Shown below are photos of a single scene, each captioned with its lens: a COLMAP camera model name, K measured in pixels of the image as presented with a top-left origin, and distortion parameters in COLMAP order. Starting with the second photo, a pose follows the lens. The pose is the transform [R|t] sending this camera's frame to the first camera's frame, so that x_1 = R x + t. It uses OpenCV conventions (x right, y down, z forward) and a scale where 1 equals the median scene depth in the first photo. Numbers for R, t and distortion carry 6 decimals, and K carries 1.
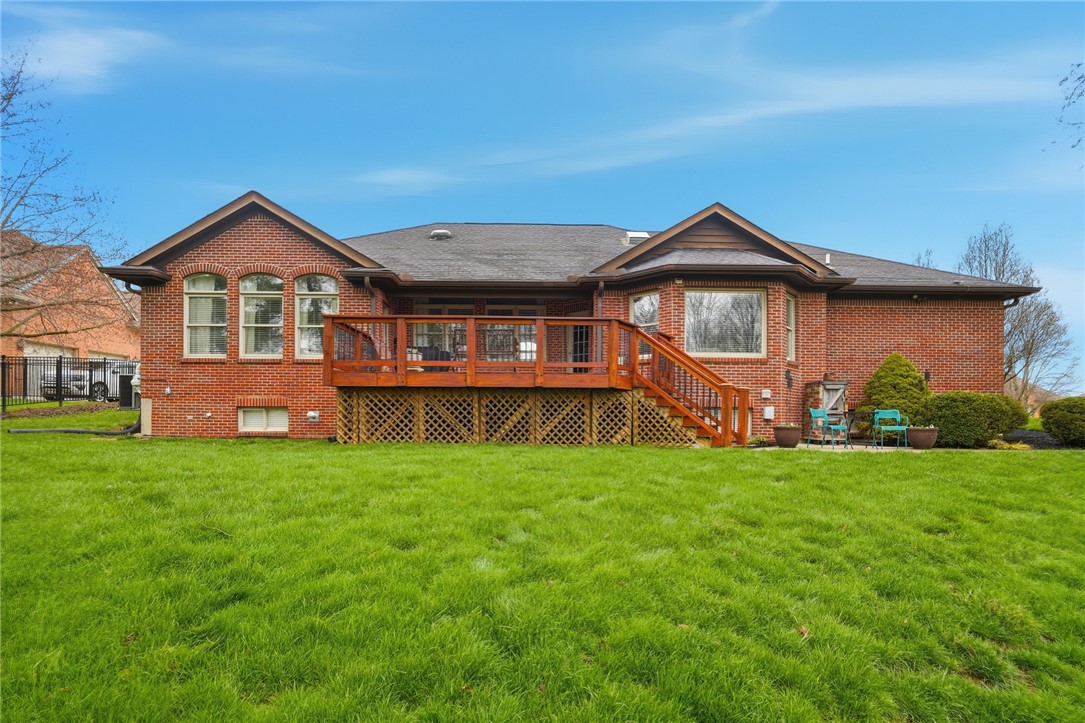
lens RADIAL K [[504.7, 0, 576.3], [0, 504.7, 417.0], [0, 0, 1]] dist [-0.011872, 0.001179]
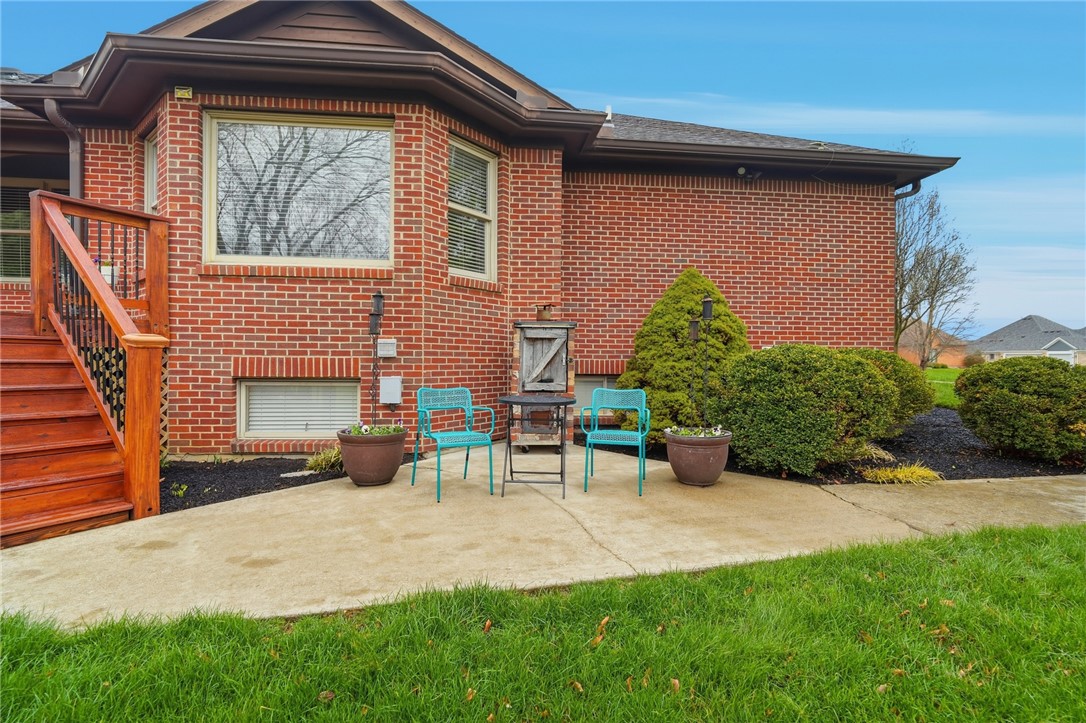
lens RADIAL K [[505.2, 0, 536.1], [0, 505.2, 358.4], [0, 0, 1]] dist [-0.011872, 0.001179]
pose [[0.997758, 0.006553, 0.066603, 0.465188], [-0.006783, 0.999972, 0.003230, -0.037473], [-0.066580, -0.003675, 0.997774, 0.517249]]
